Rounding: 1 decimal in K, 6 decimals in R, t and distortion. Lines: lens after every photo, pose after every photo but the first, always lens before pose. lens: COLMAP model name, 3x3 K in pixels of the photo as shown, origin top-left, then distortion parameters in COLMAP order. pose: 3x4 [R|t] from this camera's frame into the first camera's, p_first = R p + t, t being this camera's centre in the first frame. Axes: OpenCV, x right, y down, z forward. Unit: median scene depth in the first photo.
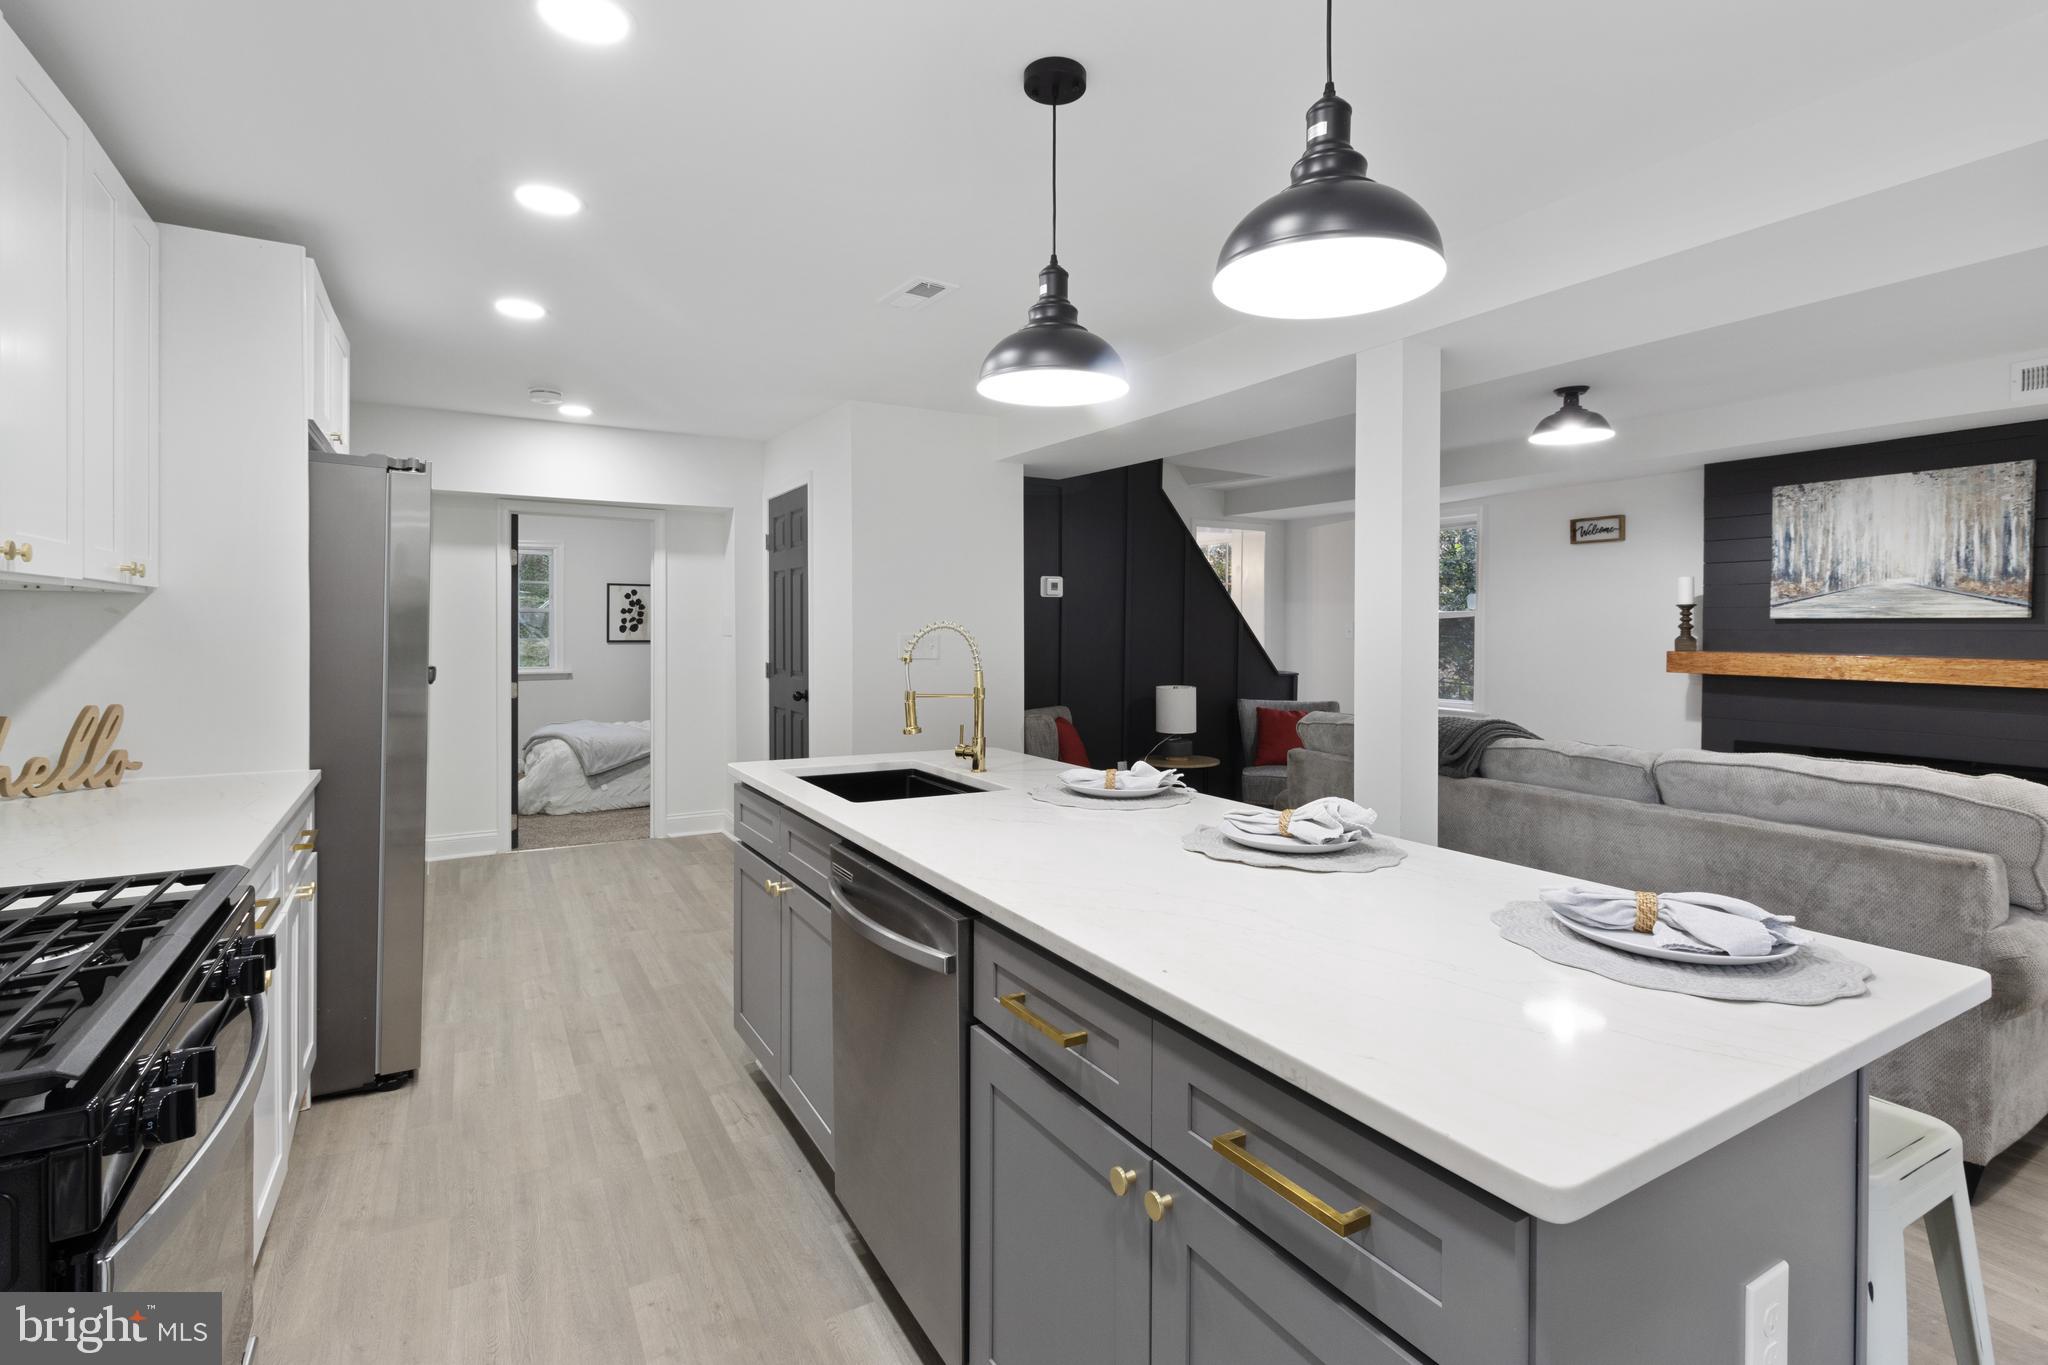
lens RADIAL K [[958.9, 0, 1029.1], [0, 958.9, 634.7], [0, 0, 1]] dist [0.002268, 0.000224]
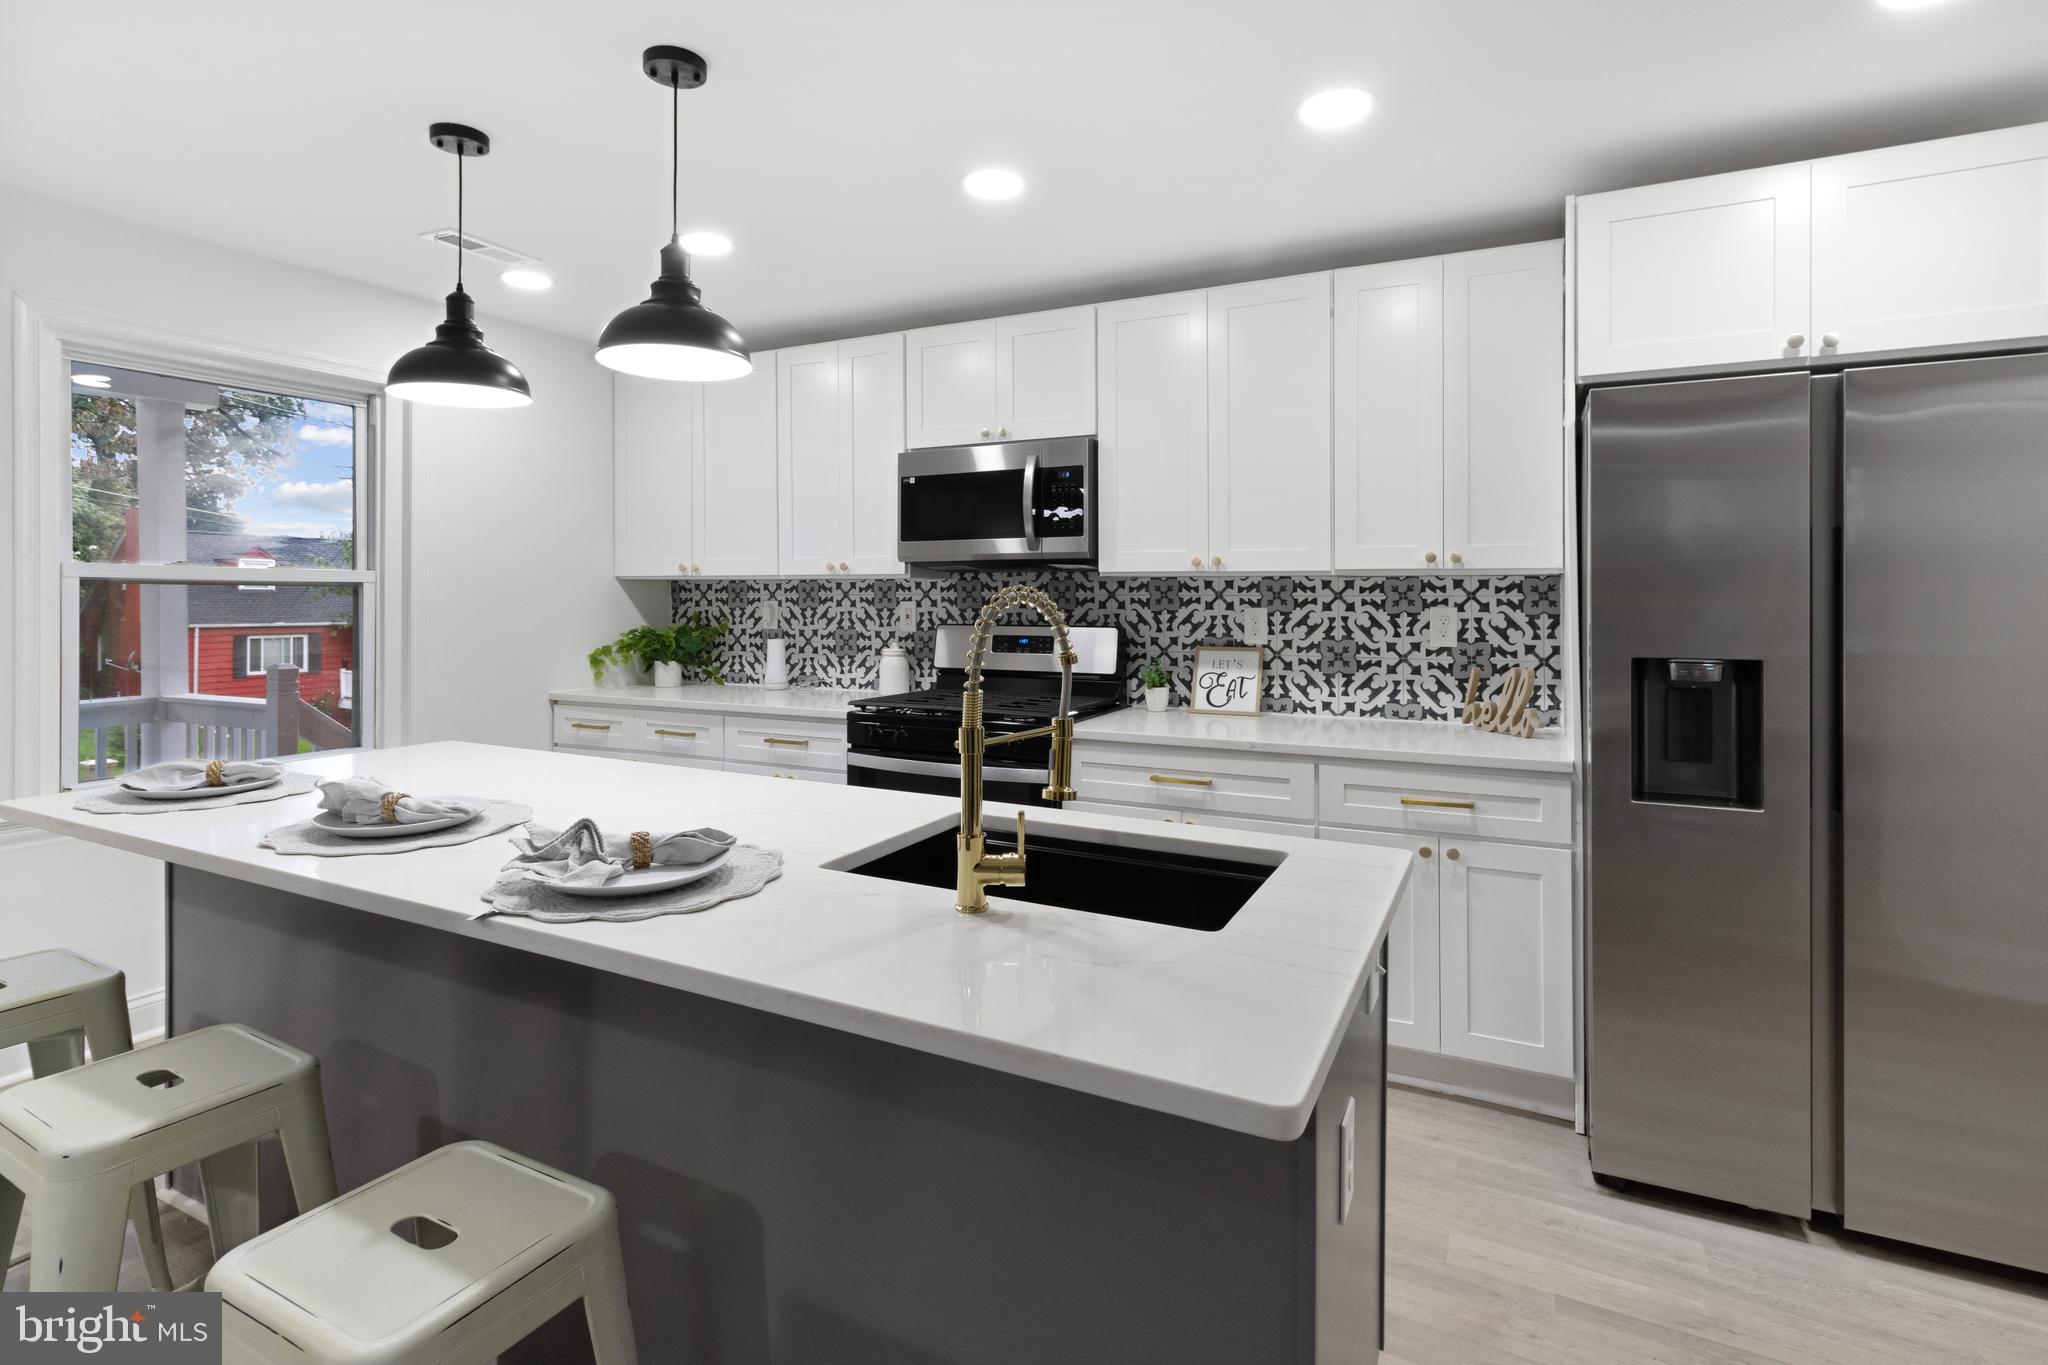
lens RADIAL K [[994.6, 0, 1033.7], [0, 994.6, 590.5], [0, 0, 1]] dist [0.000622, 0.000306]
pose [[-0.843672, -0.010705, -0.536752, 0.119041], [-0.012613, 0.999920, -0.000117, -0.008674], [0.536710, 0.006672, -0.843740, 0.914179]]
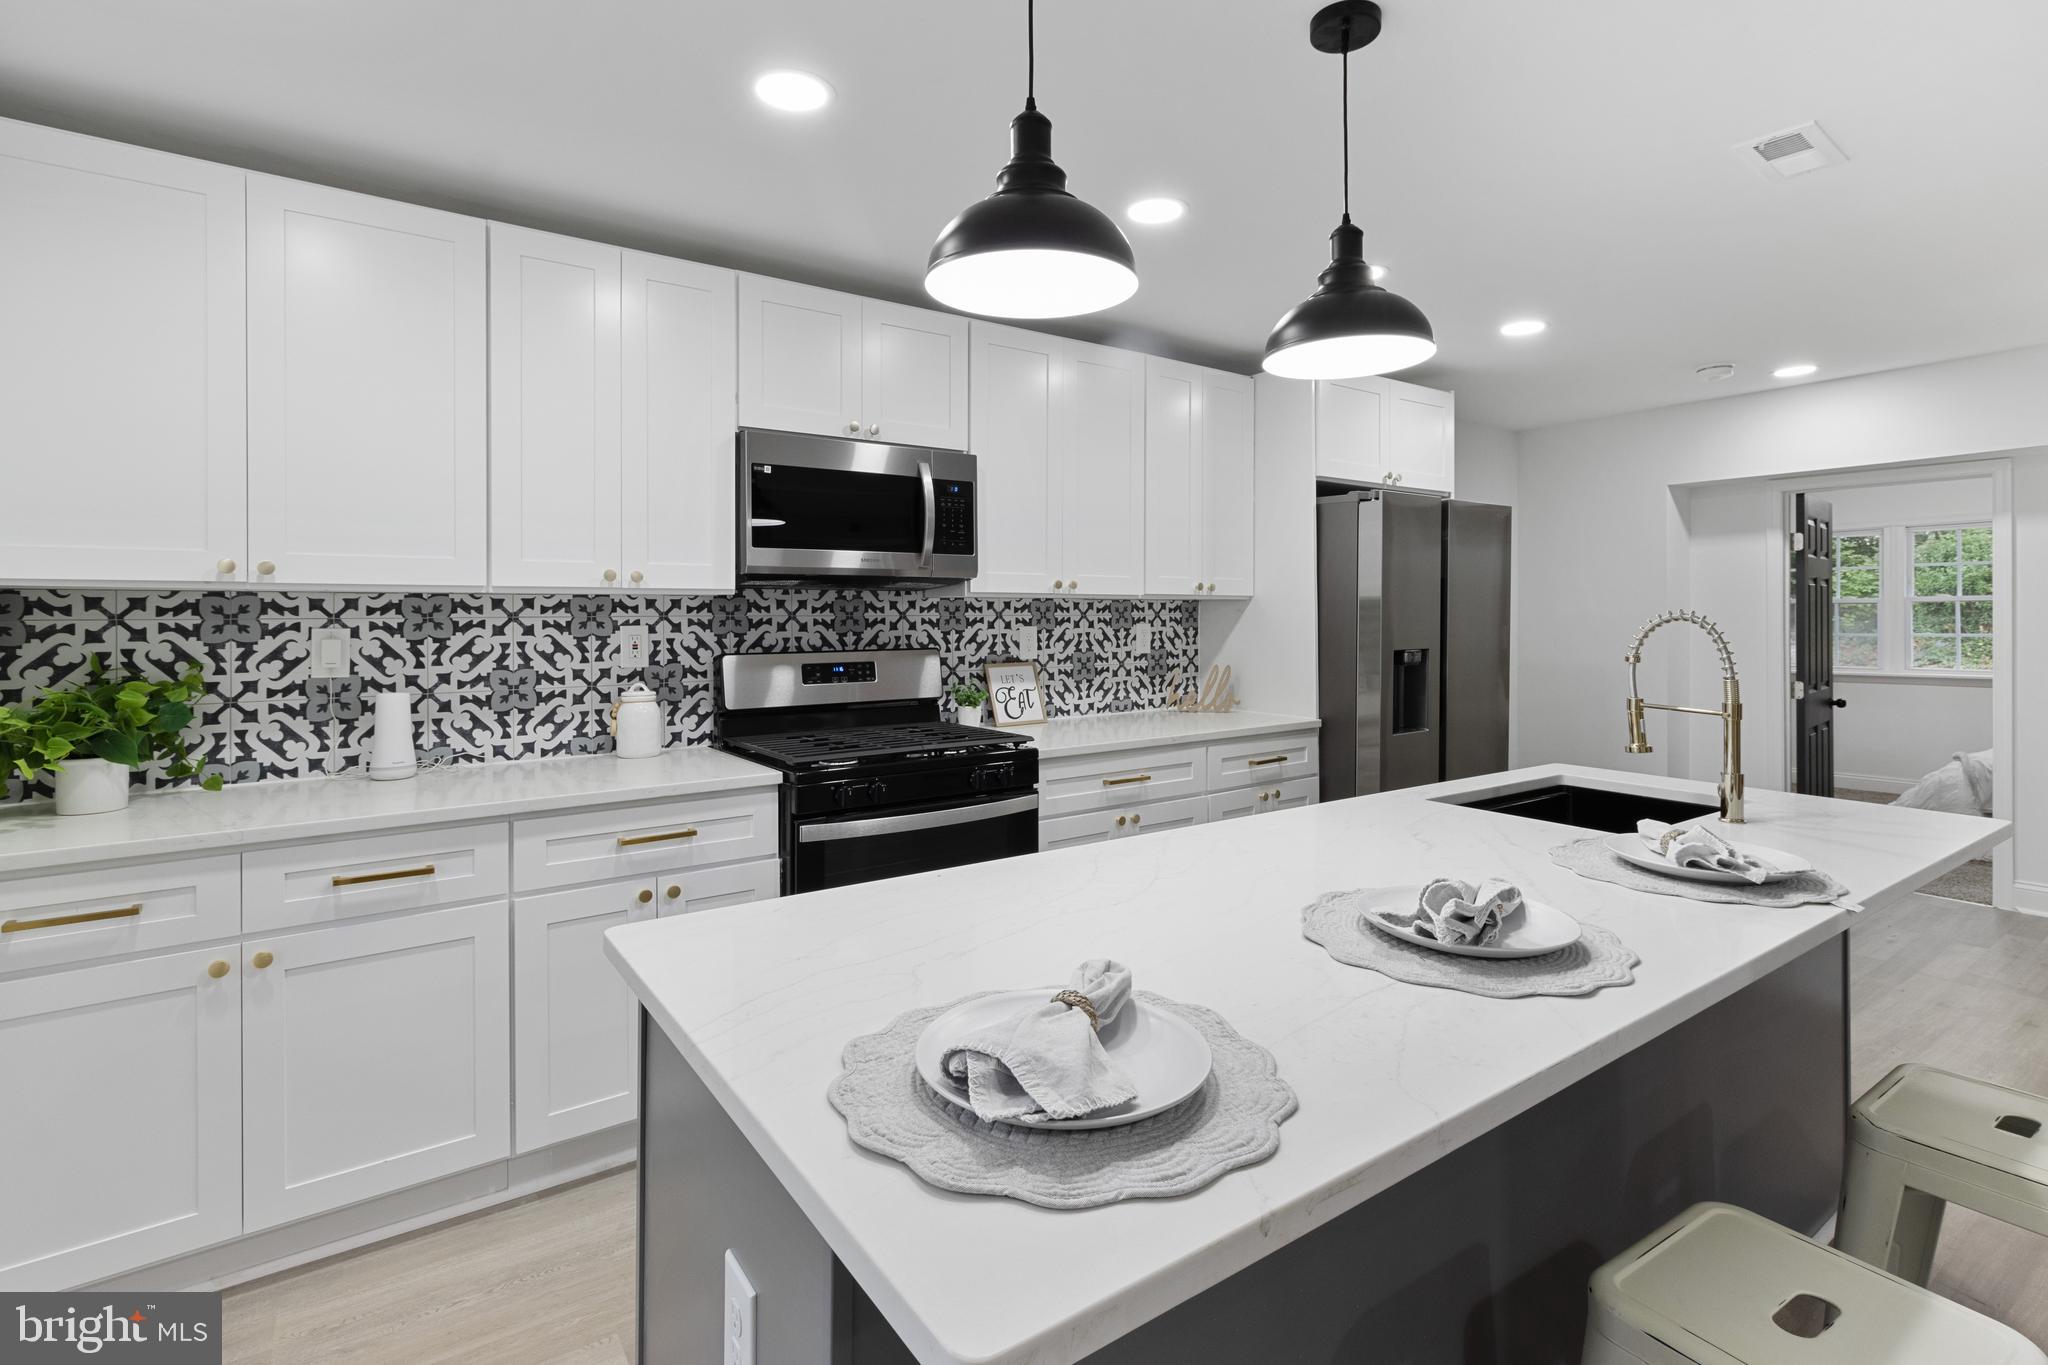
lens RADIAL K [[967.8, 0, 1025.3], [0, 967.8, 611.1], [0, 0, 1]] dist [0.002691, 0.000914]
pose [[0.075284, -0.010555, -0.997106, 0.400630], [-0.005715, 0.999923, -0.011017, -0.001165], [0.997146, 0.006528, 0.075218, 0.271256]]
